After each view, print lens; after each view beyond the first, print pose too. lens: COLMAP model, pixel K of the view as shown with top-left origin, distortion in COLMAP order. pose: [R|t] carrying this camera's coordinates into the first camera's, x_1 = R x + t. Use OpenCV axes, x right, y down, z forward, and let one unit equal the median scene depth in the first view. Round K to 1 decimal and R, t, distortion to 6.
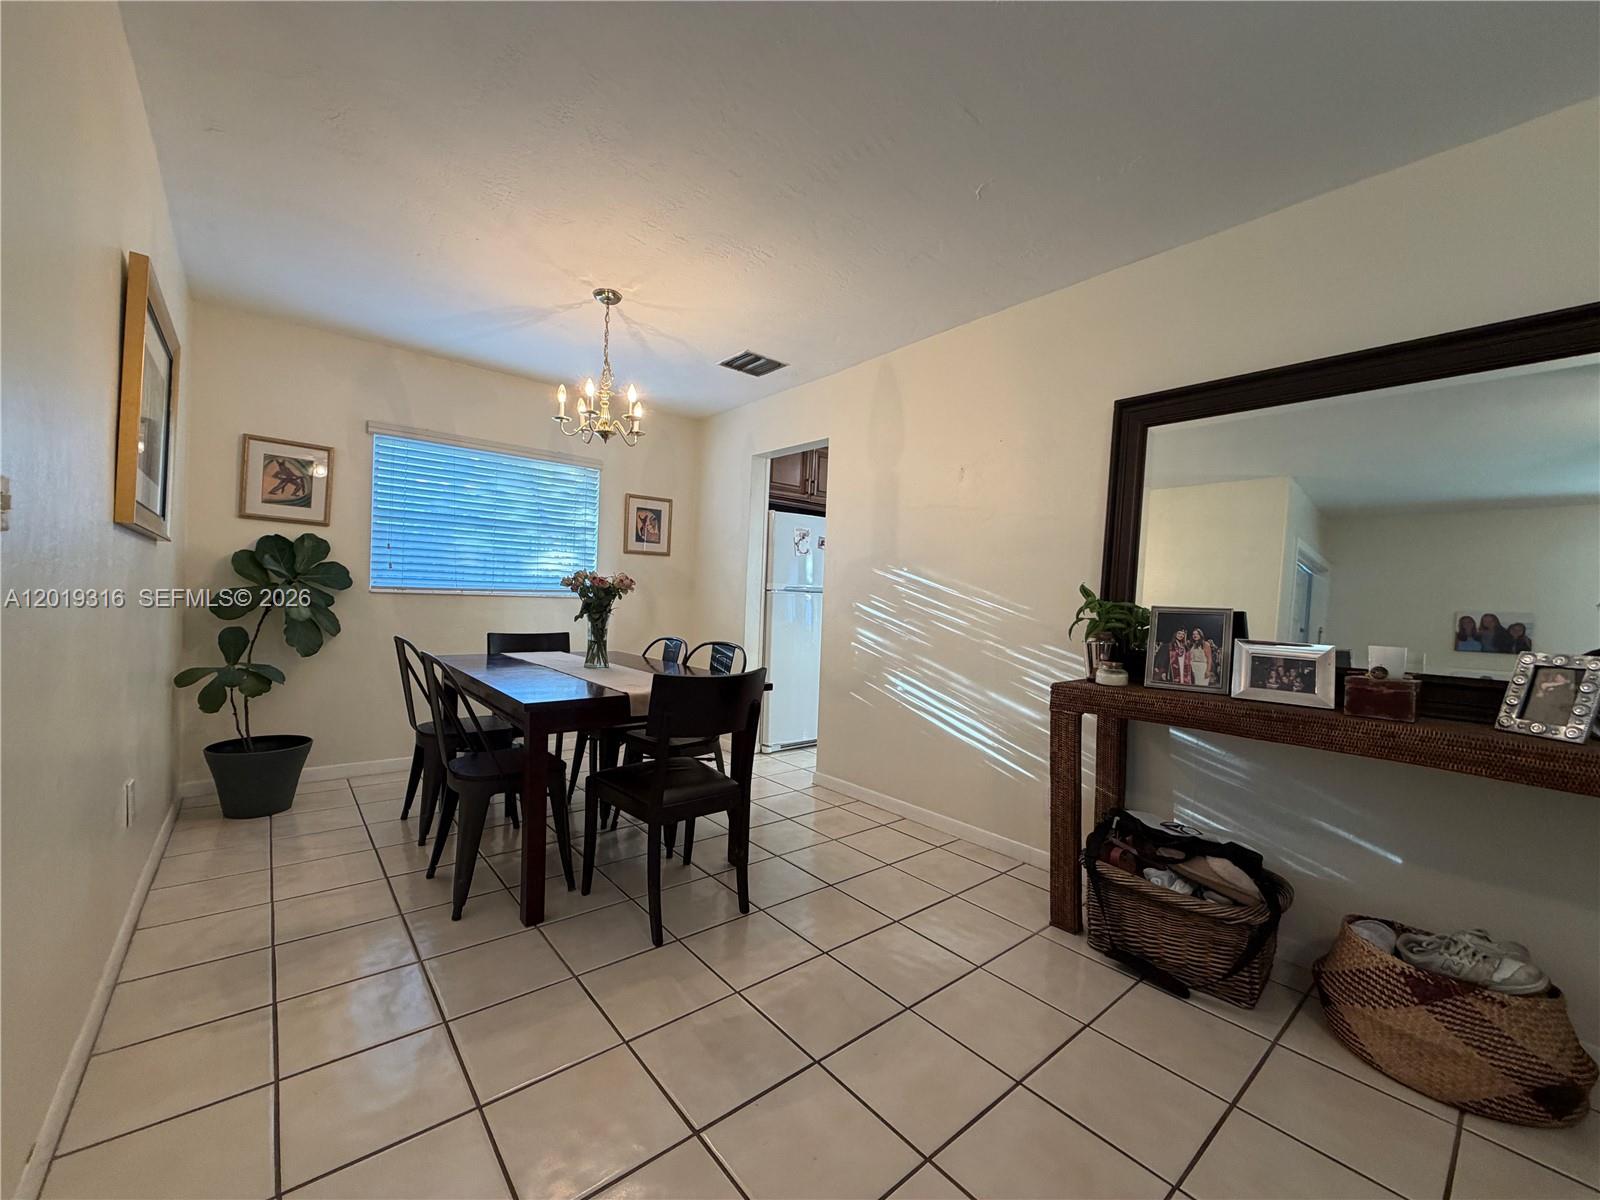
lens RADIAL K [[636.9, 0, 801.2], [0, 636.9, 604.2], [0, 0, 1]] dist [-0.000122, 0.000070]
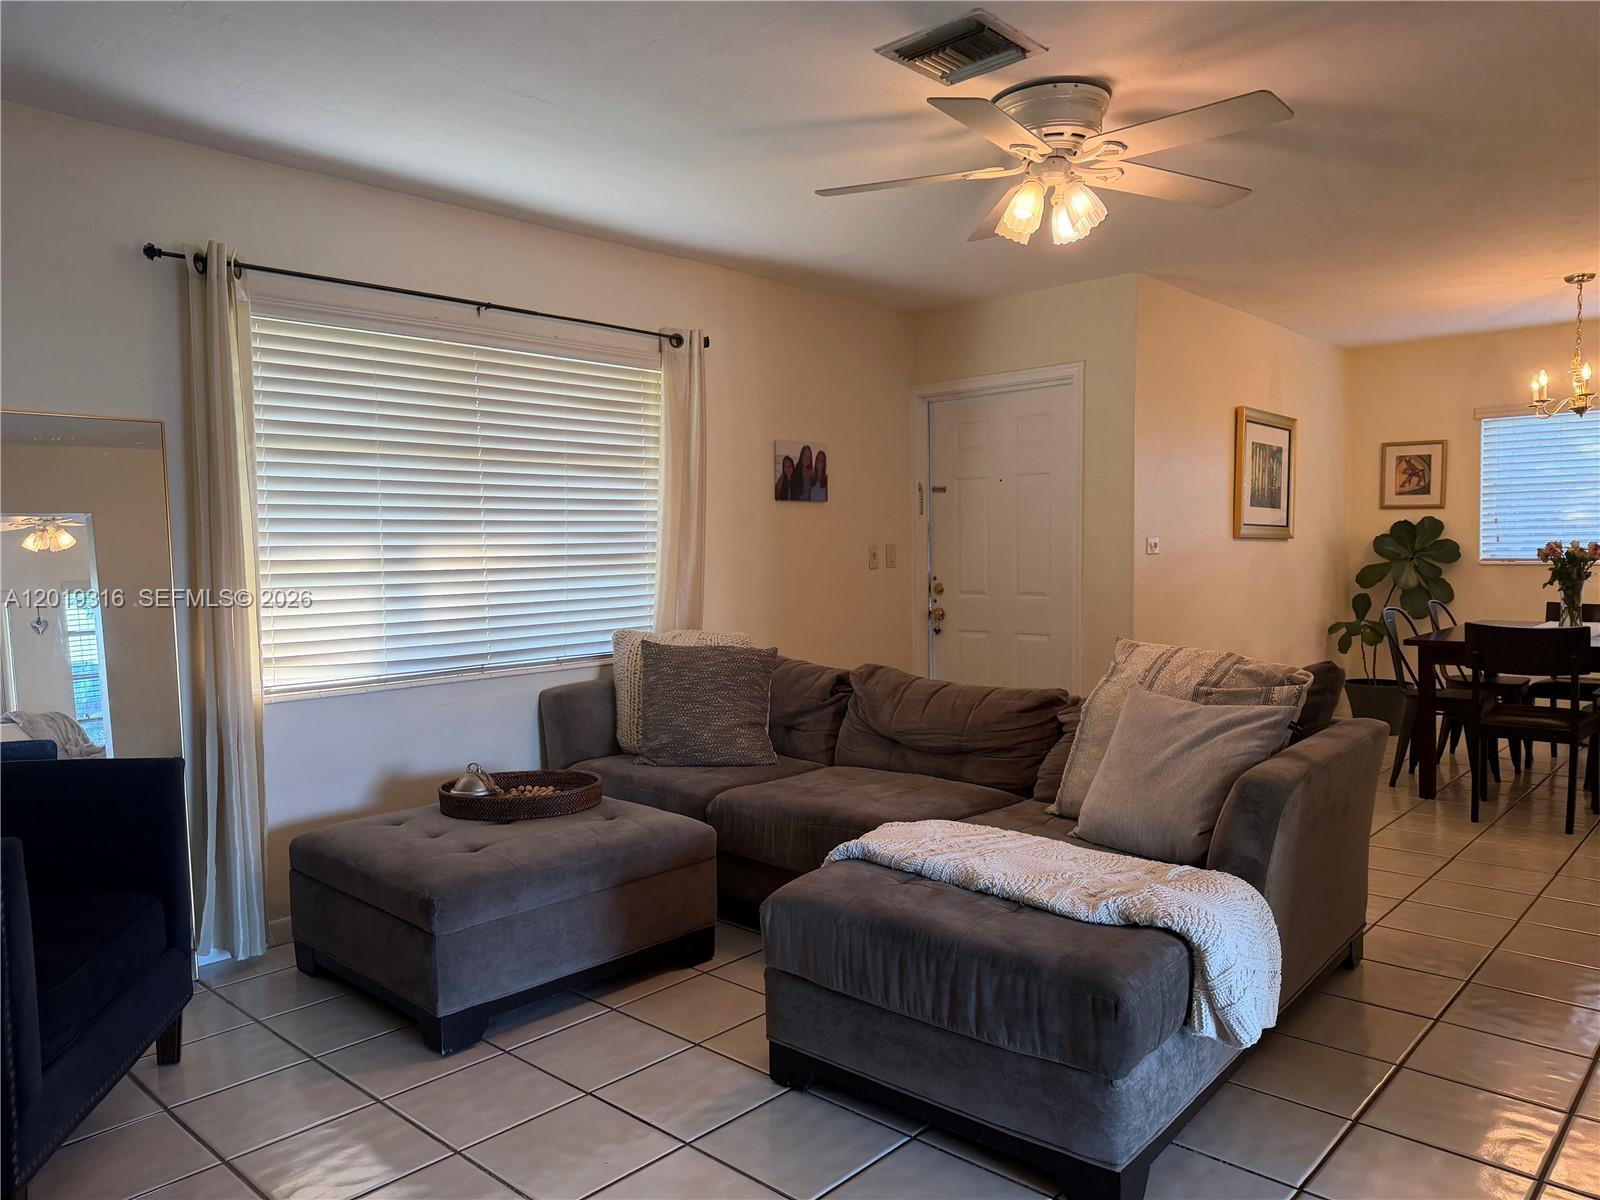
lens RADIAL K [[1127.5, 0, 800.0], [0, 1127.5, 600.0], [0, 0, 1]] dist [-0.001814, -0.000760]
pose [[0.138244, 0.008144, -0.990365, 1.167078], [0.005945, 0.999941, 0.009053, 0.018844], [0.990380, -0.007140, 0.138188, -0.456620]]
